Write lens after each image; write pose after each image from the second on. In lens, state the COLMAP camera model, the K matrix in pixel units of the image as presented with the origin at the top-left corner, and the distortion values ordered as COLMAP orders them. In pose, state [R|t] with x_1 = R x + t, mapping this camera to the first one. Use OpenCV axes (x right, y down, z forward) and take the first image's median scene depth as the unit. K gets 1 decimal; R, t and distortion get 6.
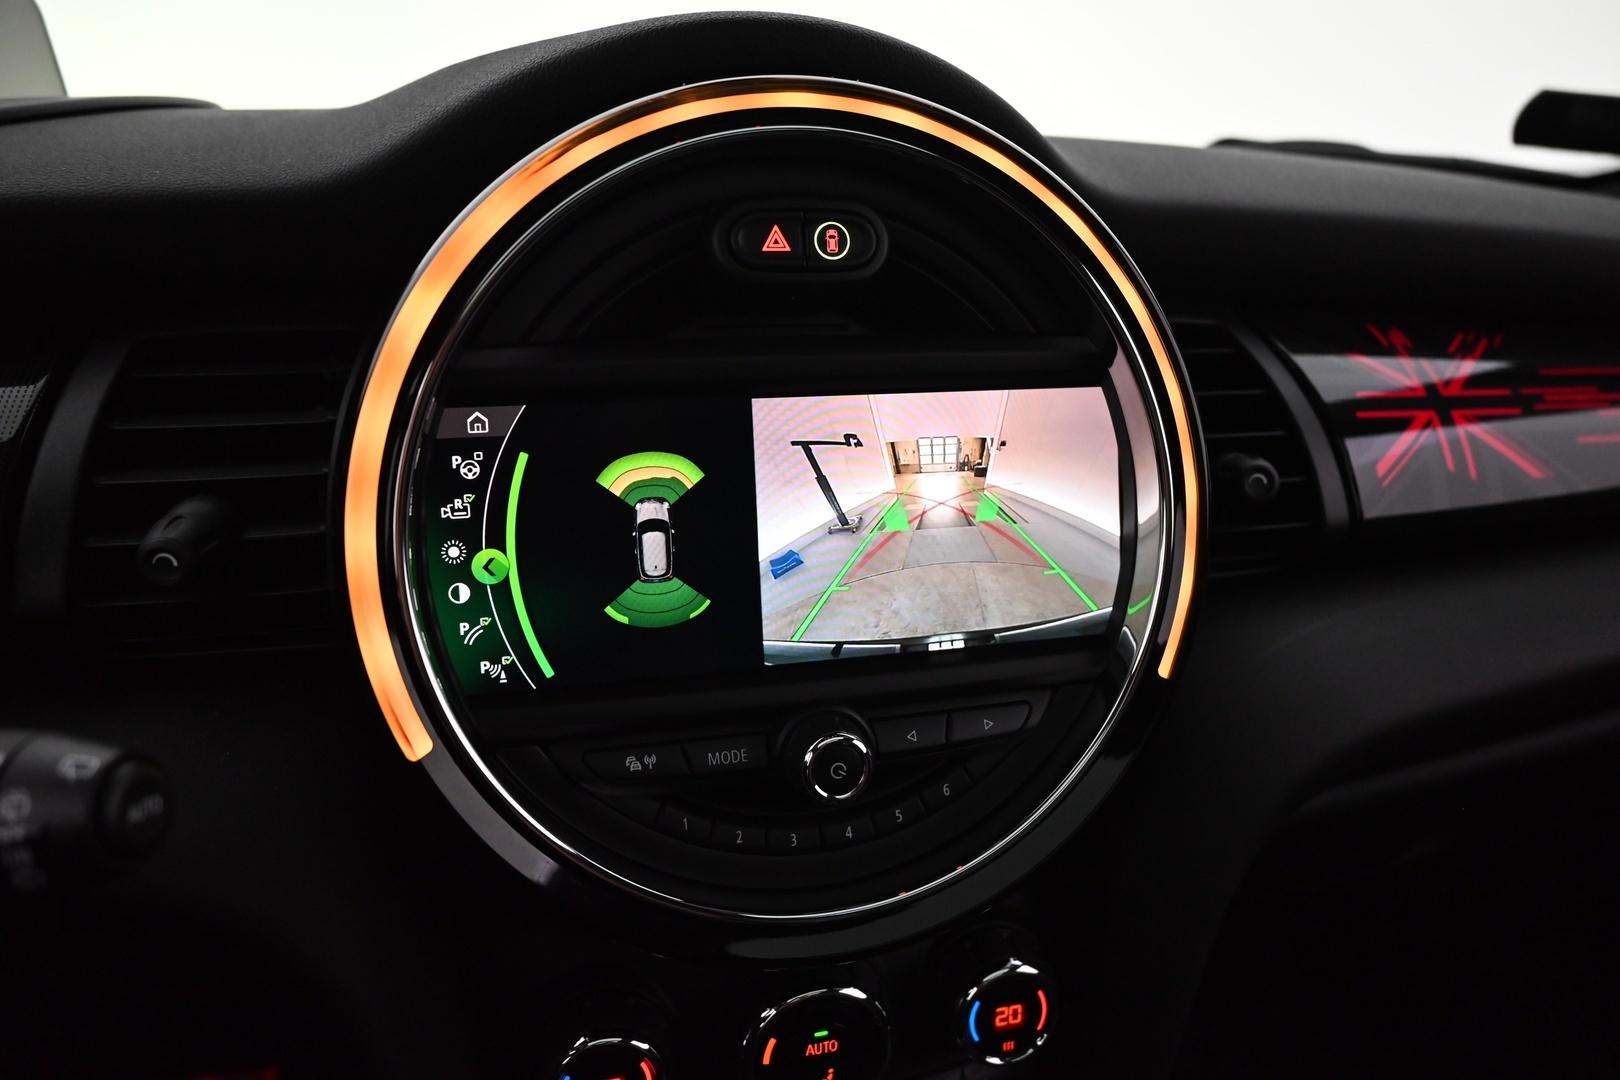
lens RADIAL K [[1121.8, 0, 809.8], [0, 1121.8, 531.0], [0, 0, 1]] dist [0.001106, 0.001472]
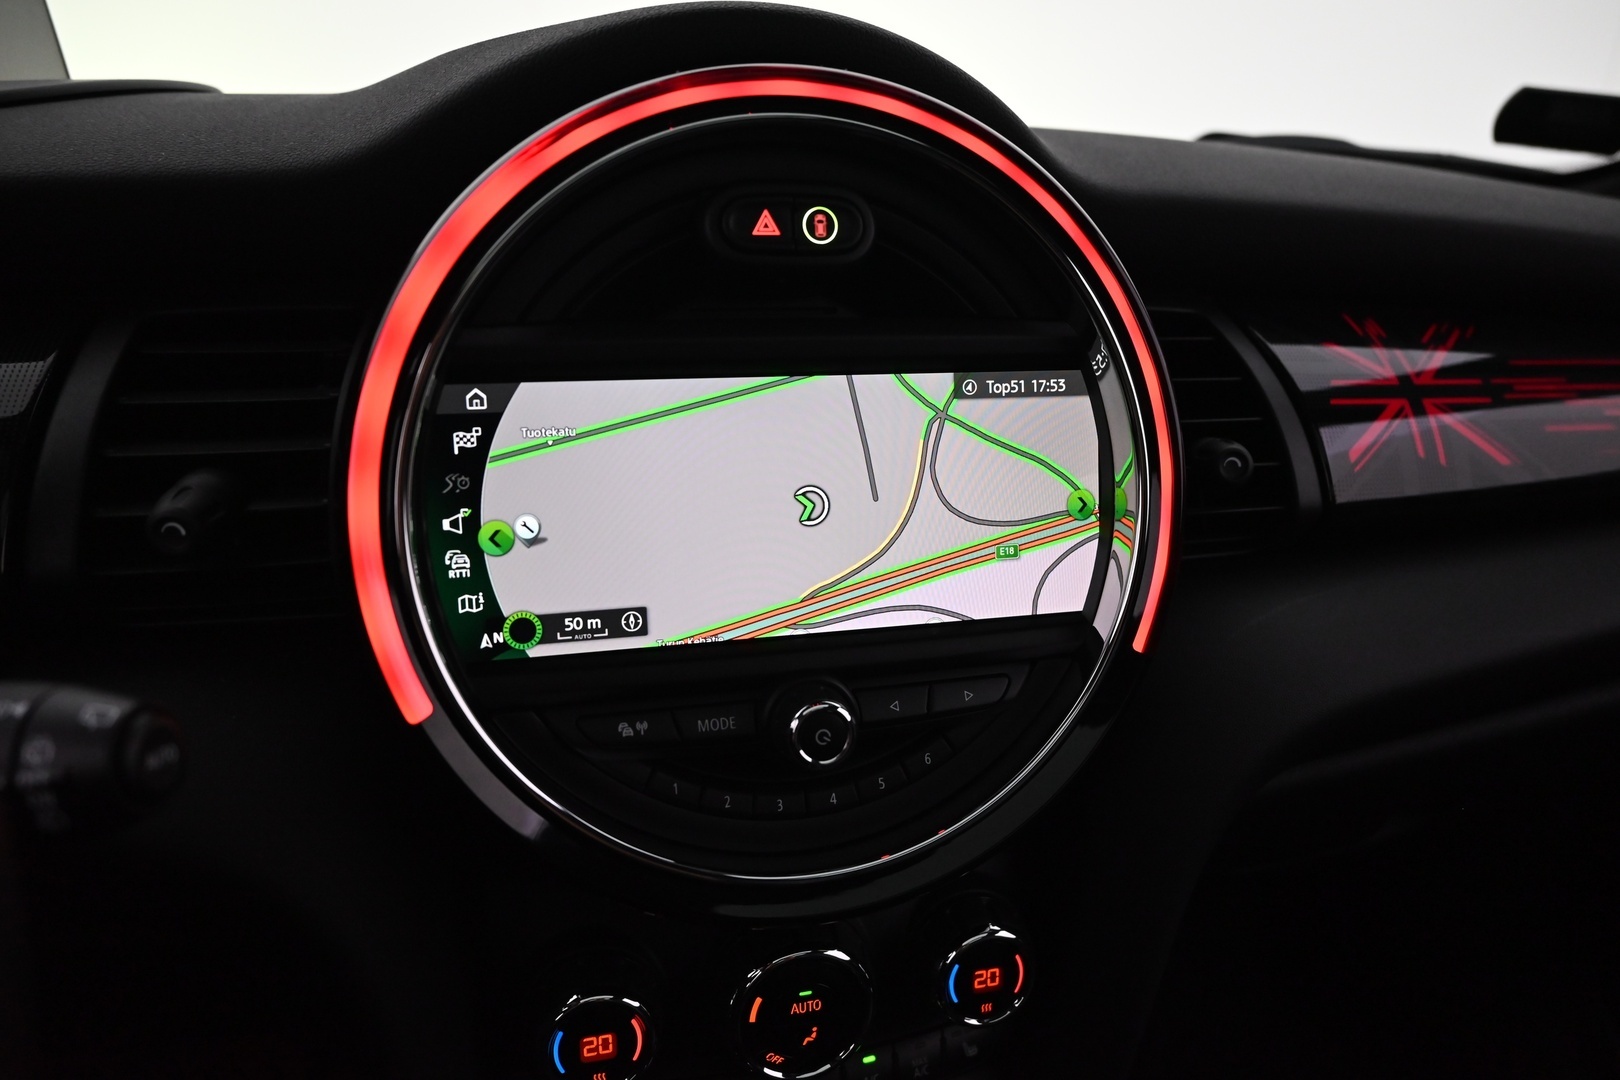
lens RADIAL K [[1120.7, 0, 810.0], [0, 1120.7, 540.0], [0, 0, 1]] dist [0.001053, 0.000062]
pose [[0.999954, 0.006348, 0.007240, 0.004304], [-0.006439, 0.999899, 0.012656, 0.016486], [-0.007159, -0.012702, 0.999894, -0.032682]]
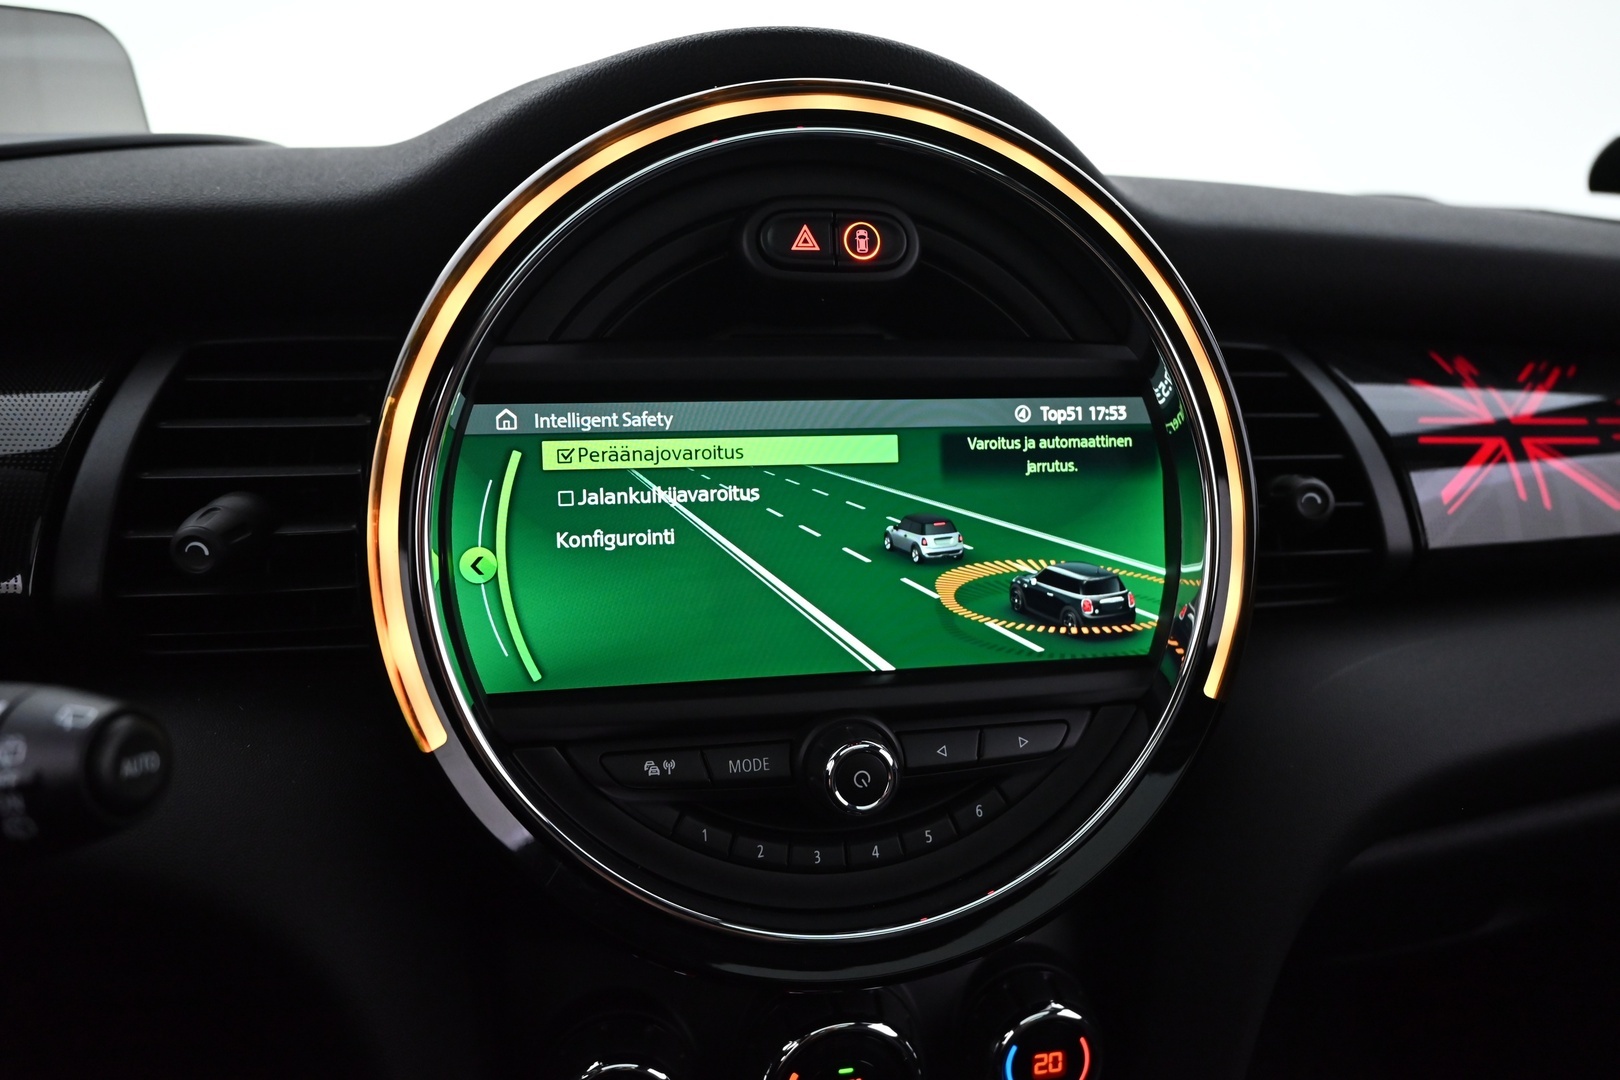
lens RADIAL K [[1121.8, 0, 809.8], [0, 1121.8, 531.0], [0, 0, 1]] dist [0.001106, 0.001472]
pose [[0.997956, 0.011238, -0.062902, 0.035763], [-0.015699, 0.997362, -0.070875, 0.063479], [0.061940, 0.071718, 0.995500, 0.021514]]
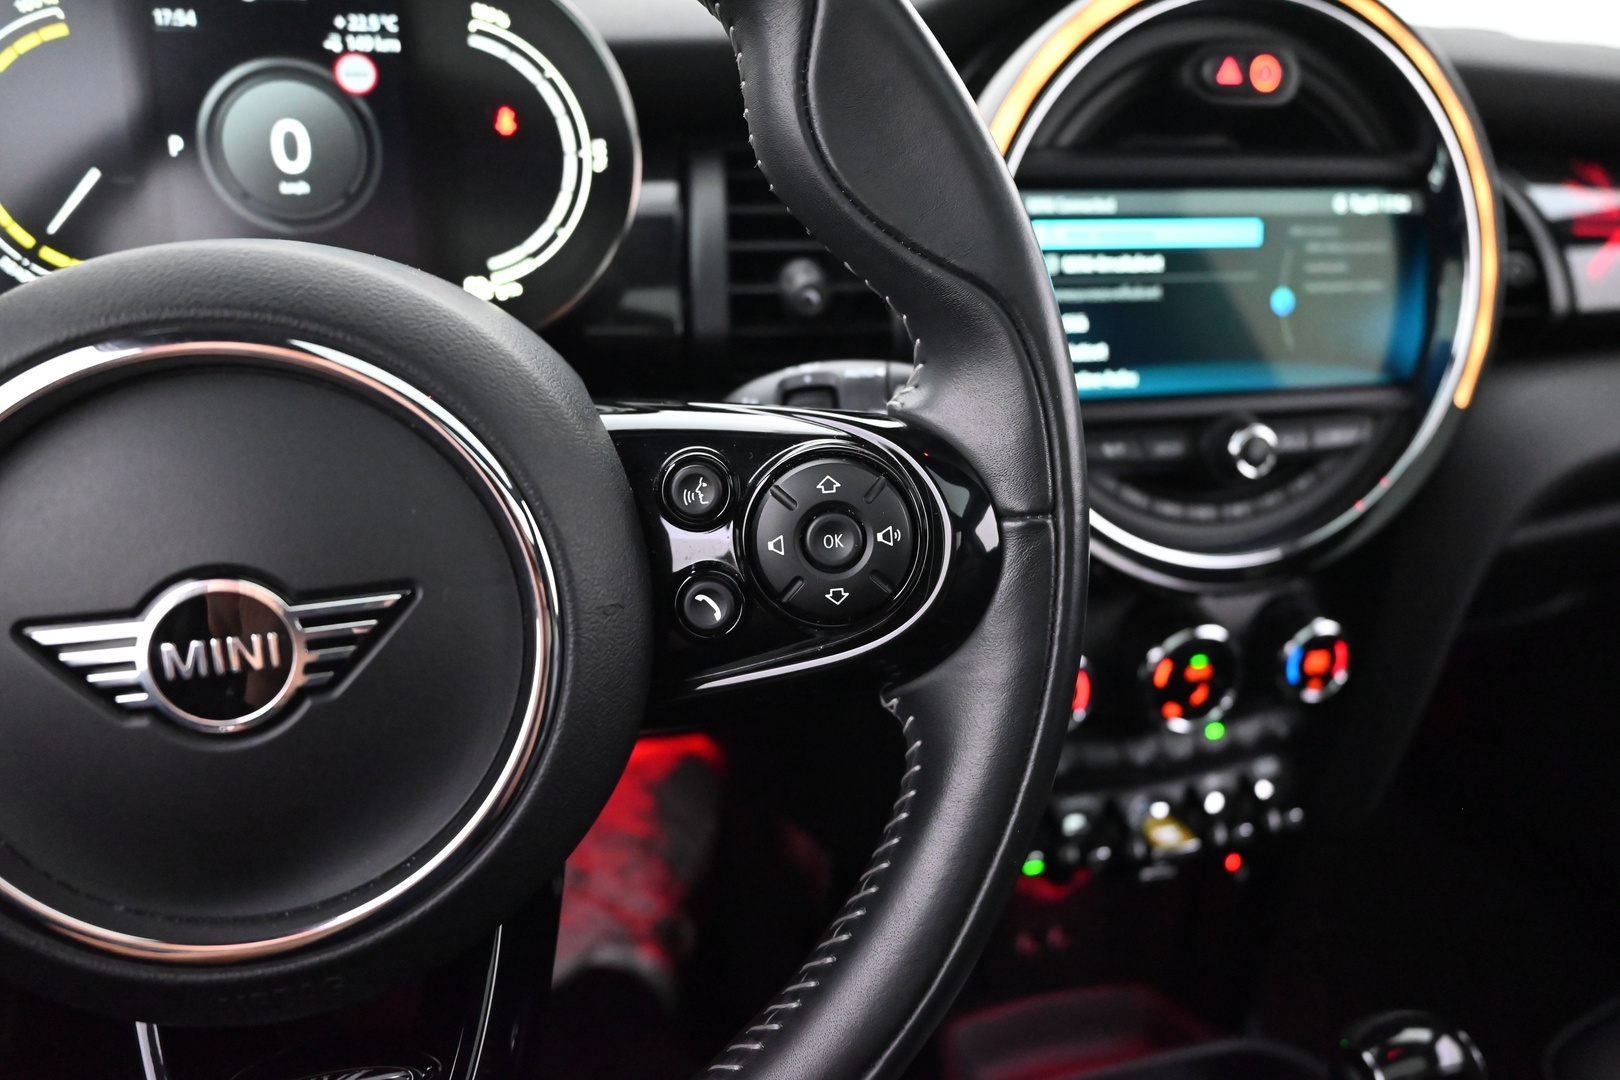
lens RADIAL K [[1121.8, 0, 809.8], [0, 1121.8, 531.0], [0, 0, 1]] dist [0.001106, 0.001472]
pose [[0.999980, 0.005369, -0.003417, -0.492886], [-0.005052, 0.996211, 0.086823, 0.173398], [0.003870, -0.086804, 0.996218, -0.402775]]
